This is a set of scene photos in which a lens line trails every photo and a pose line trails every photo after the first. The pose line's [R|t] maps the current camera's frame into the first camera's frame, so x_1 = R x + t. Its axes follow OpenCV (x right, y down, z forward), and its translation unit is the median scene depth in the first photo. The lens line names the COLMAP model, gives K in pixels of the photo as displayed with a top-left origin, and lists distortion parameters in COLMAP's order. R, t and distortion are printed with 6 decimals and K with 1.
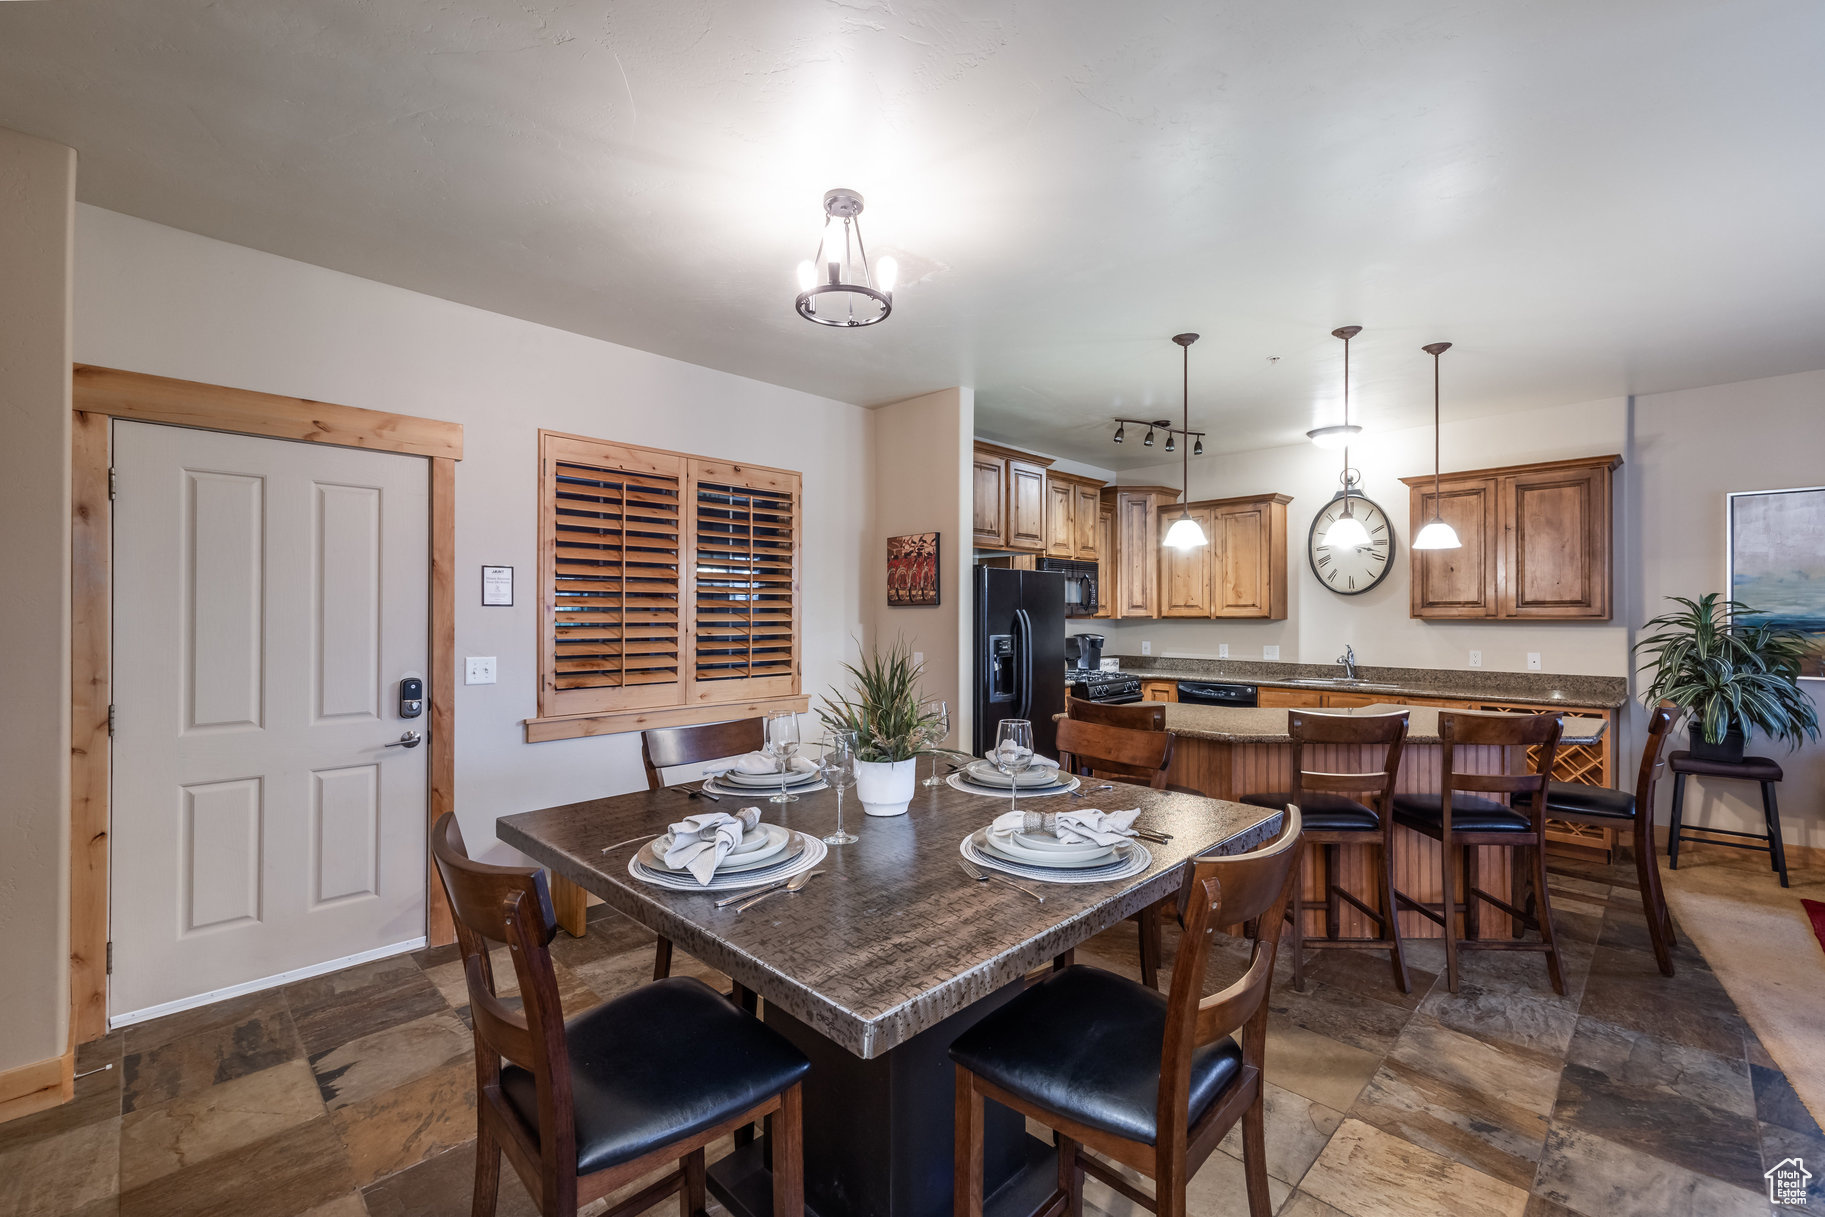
lens RADIAL K [[801.7, 0, 924.2], [0, 801.7, 617.4], [0, 0, 1]] dist [0.010826, -0.001165]
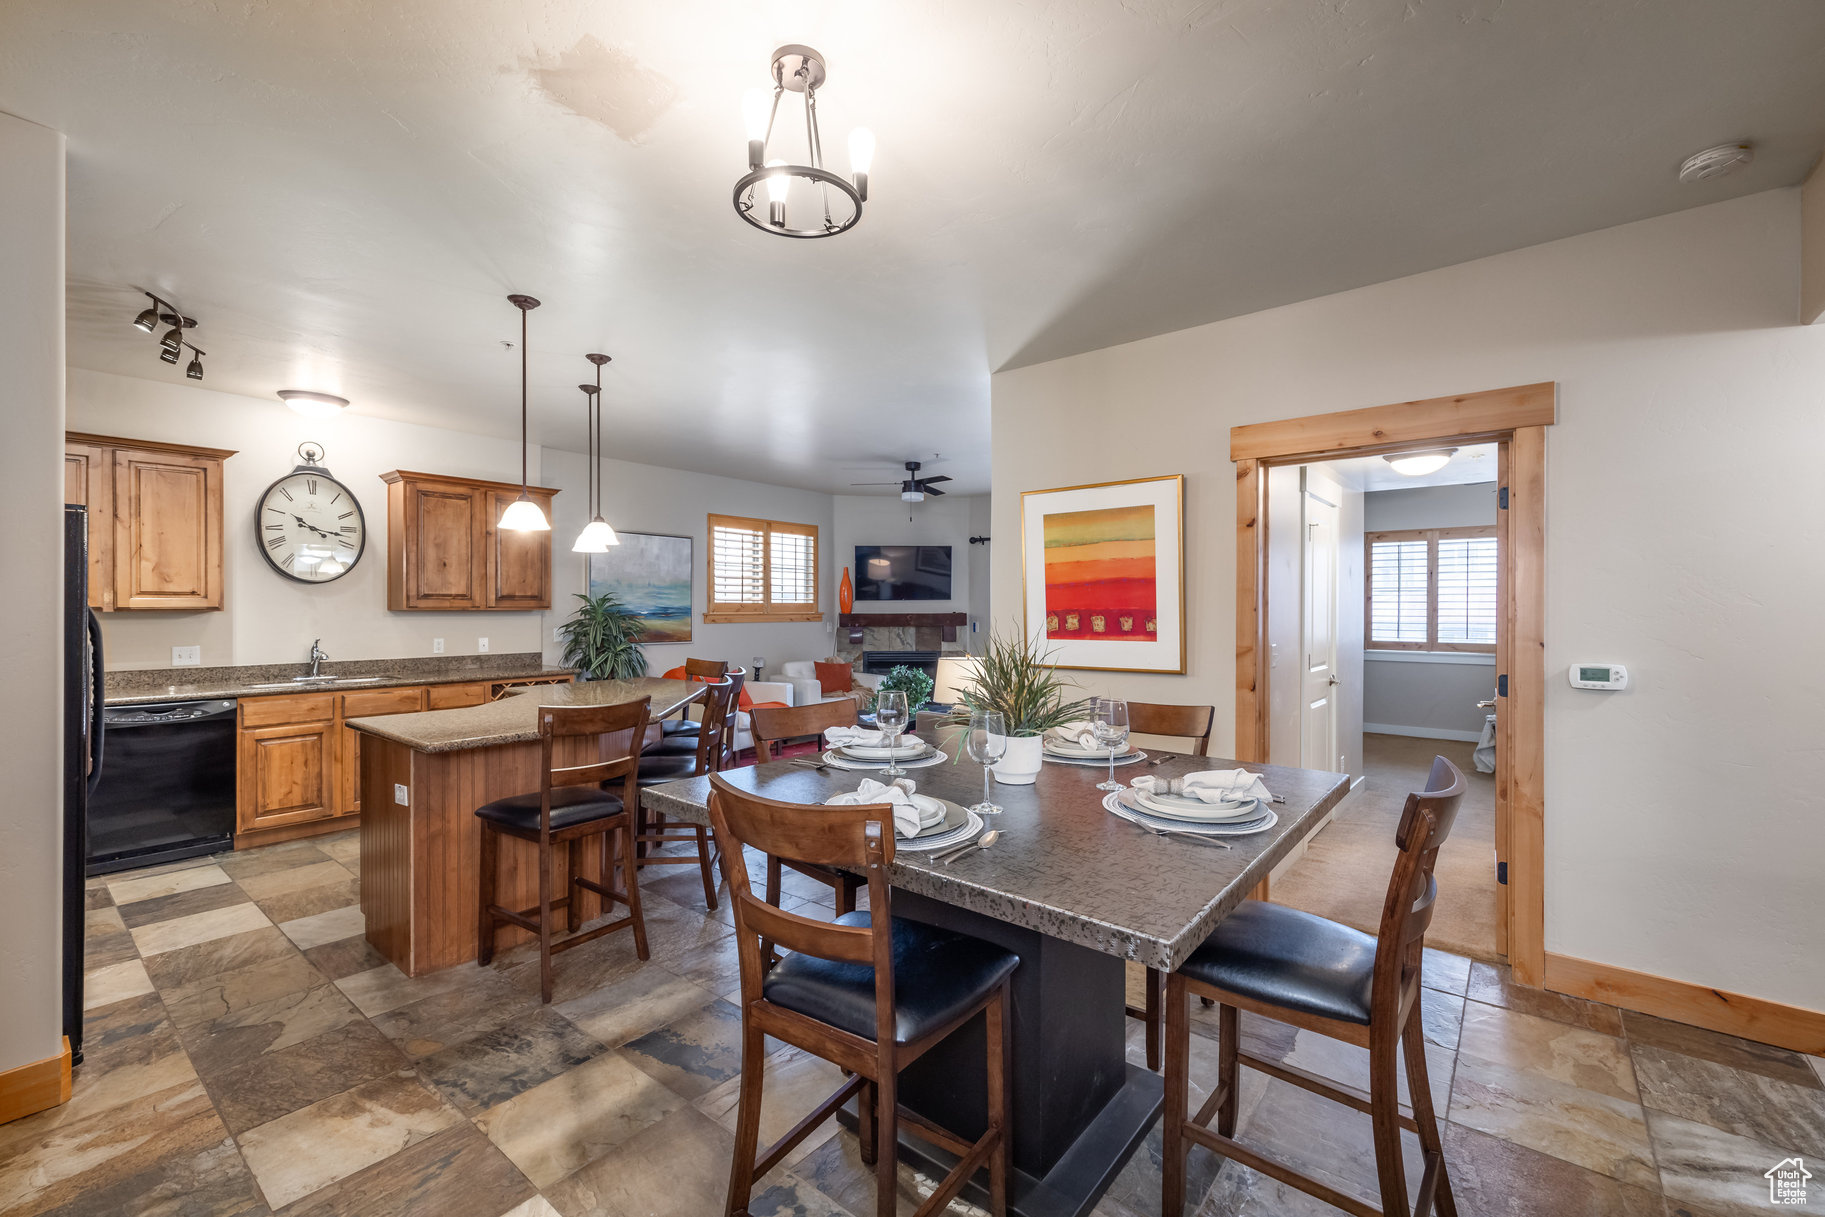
lens RADIAL K [[745.1, 0, 908.5], [0, 745.1, 610.2], [0, 0, 1]] dist [0.000452, -0.000432]
pose [[-0.073268, -0.004175, 0.997304, -0.448208], [-0.002012, 0.999990, 0.004039, -0.003987], [-0.997310, -0.001710, -0.073276, 0.520819]]
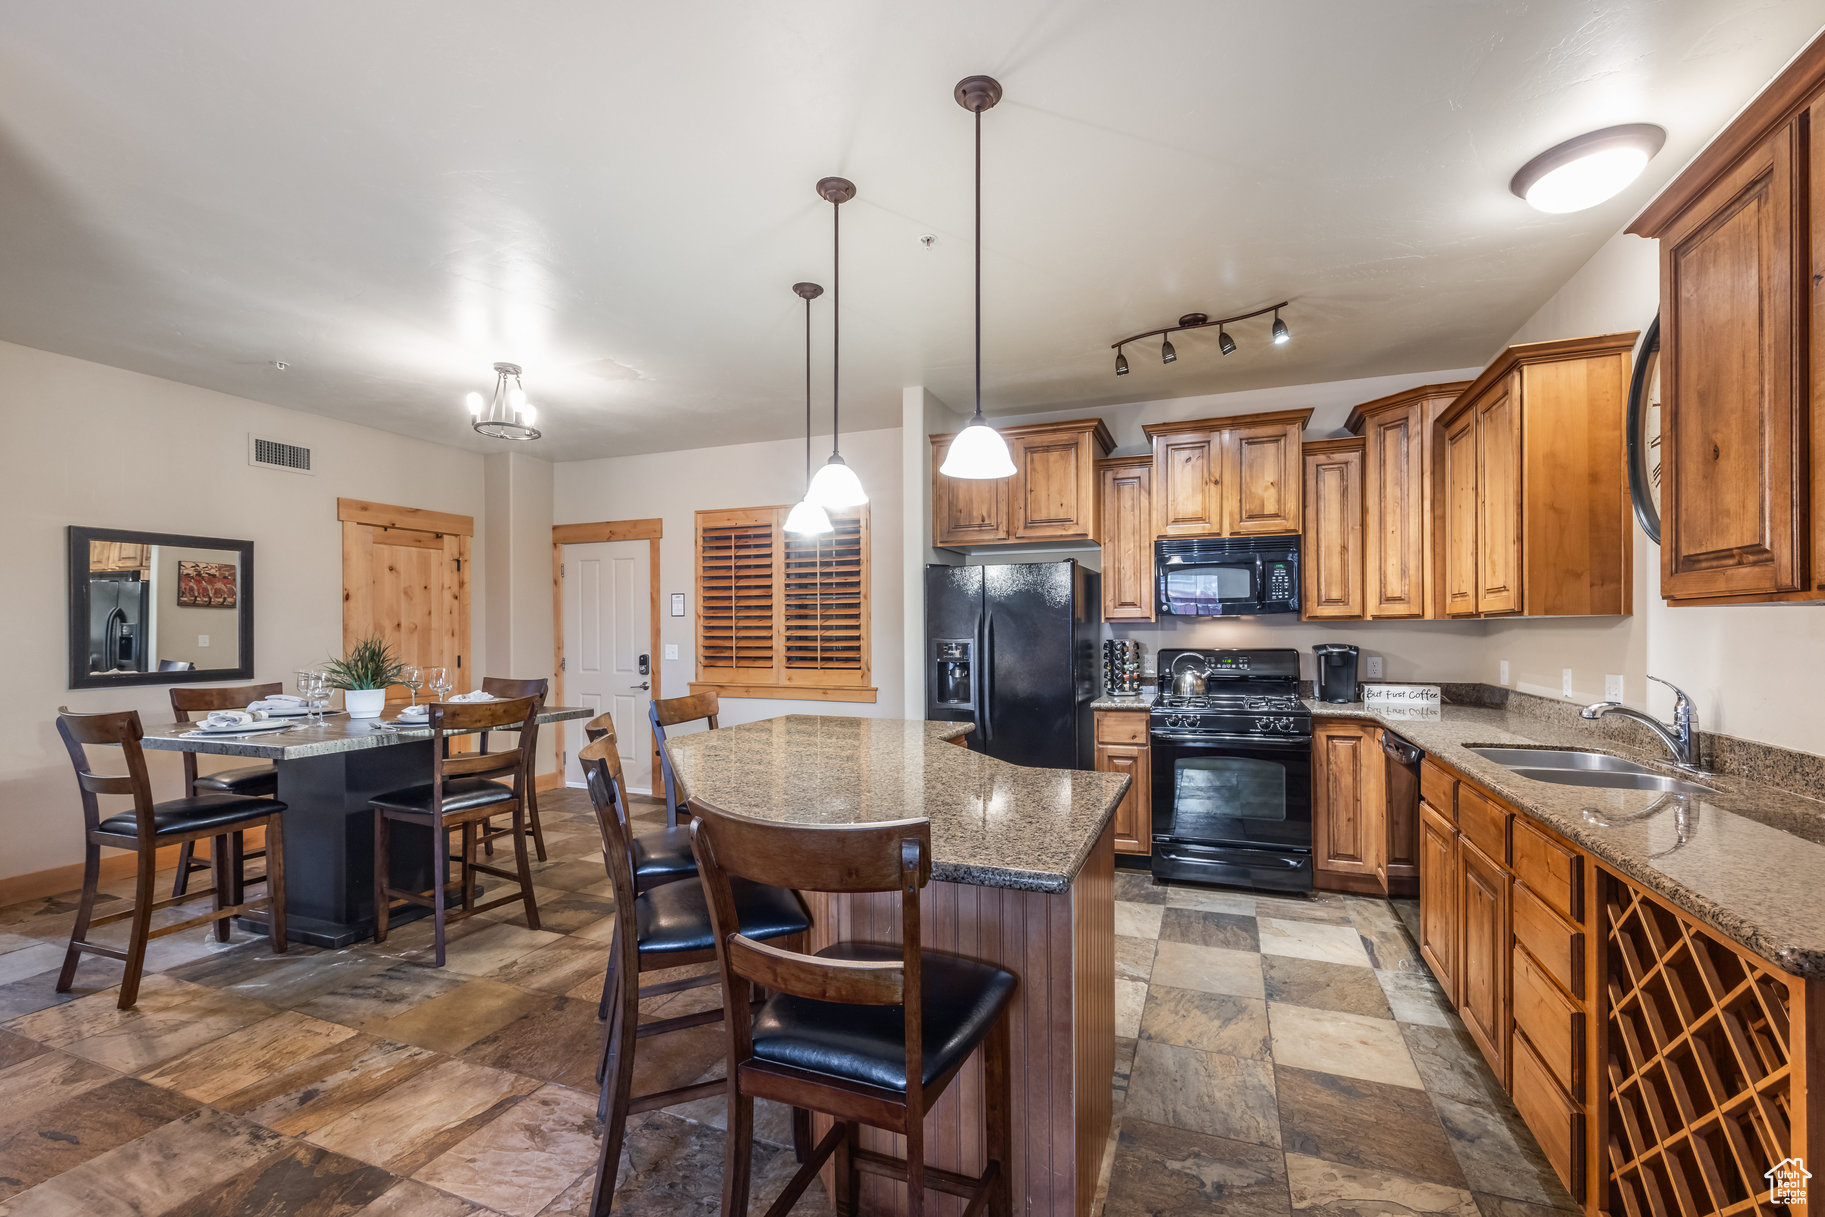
lens RADIAL K [[745.1, 0, 916.5], [0, 745.1, 635.8], [0, 0, 1]] dist [0.000452, -0.000432]
pose [[0.381802, 0.005699, -0.924227, 0.922862], [0.000432, 0.999980, 0.006344, 0.014306], [0.924244, -0.002821, 0.381791, 0.667700]]
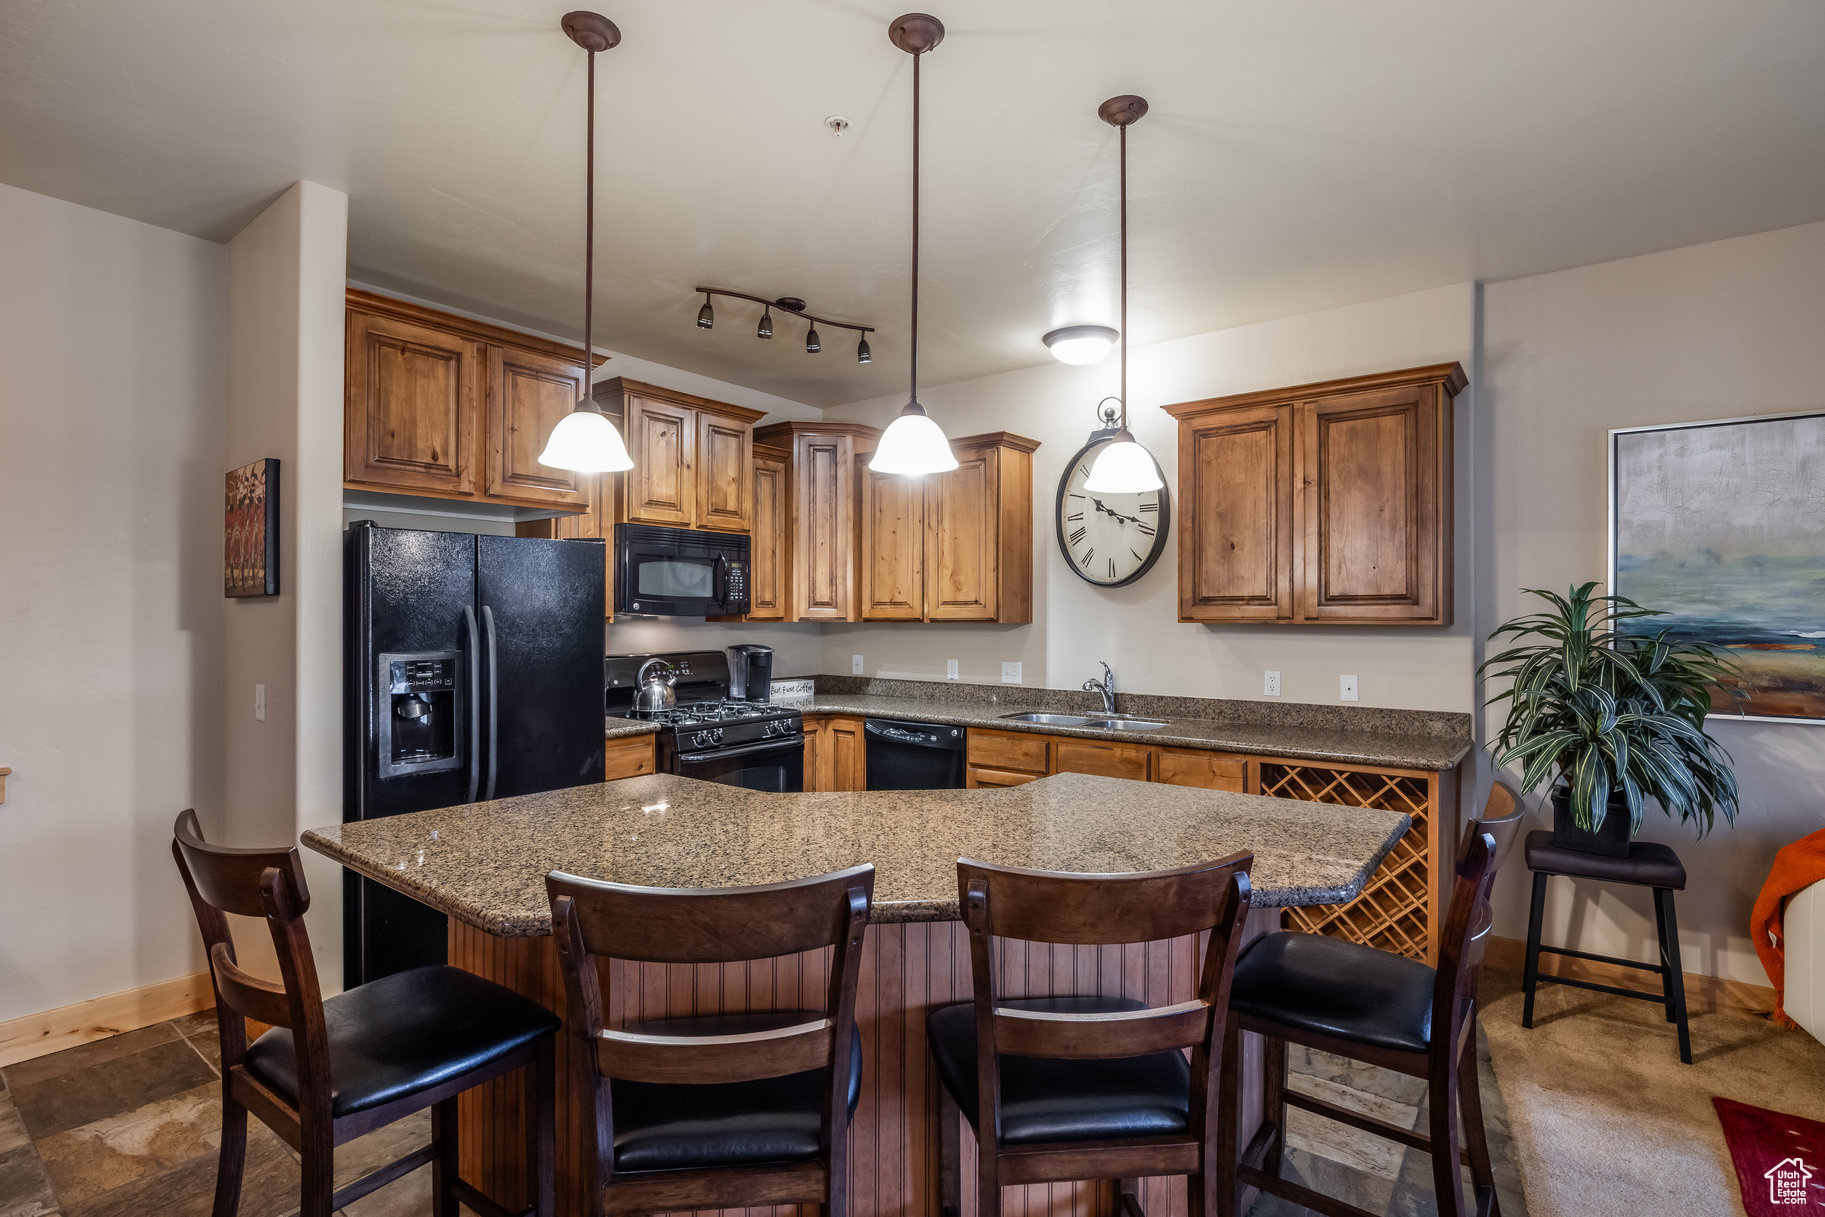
lens RADIAL K [[882.3, 0, 926.6], [0, 882.3, 623.6], [0, 0, 1]] dist [-0.008467, 0.001596]
pose [[0.992746, 0.000397, 0.120231, 0.379302], [-0.000992, 0.999988, 0.004892, -0.001220], [-0.120227, -0.004975, 0.992734, 0.381278]]
